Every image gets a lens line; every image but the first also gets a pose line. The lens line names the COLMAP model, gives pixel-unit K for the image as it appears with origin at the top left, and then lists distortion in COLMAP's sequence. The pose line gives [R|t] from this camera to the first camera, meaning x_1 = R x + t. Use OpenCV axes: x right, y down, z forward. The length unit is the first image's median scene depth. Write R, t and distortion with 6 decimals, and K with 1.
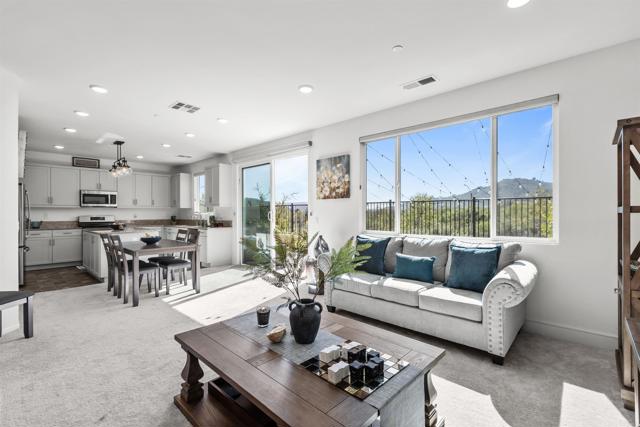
lens RADIAL K [[296.4, 0, 320.0], [0, 296.4, 213.5], [0, 0, 1]] dist [0.001137, 0.000134]
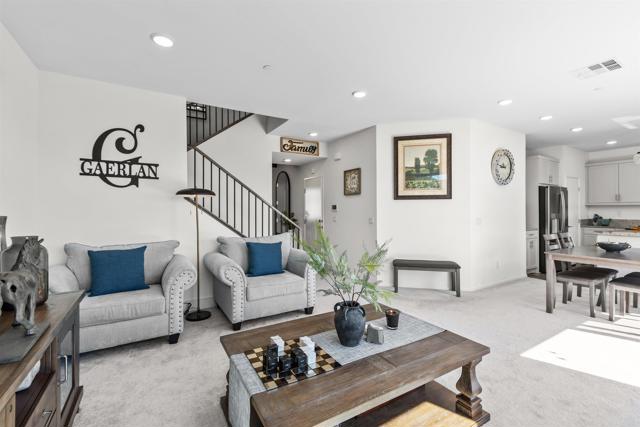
lens RADIAL K [[283.3, 0, 320.0], [0, 283.3, 213.5], [0, 0, 1]] dist [-0.001164, -0.000136]
pose [[-0.280732, 0.011095, -0.959722, 0.362033], [0.003549, 0.999938, 0.010521, -0.008748], [0.959780, -0.000452, -0.280754, 0.473810]]
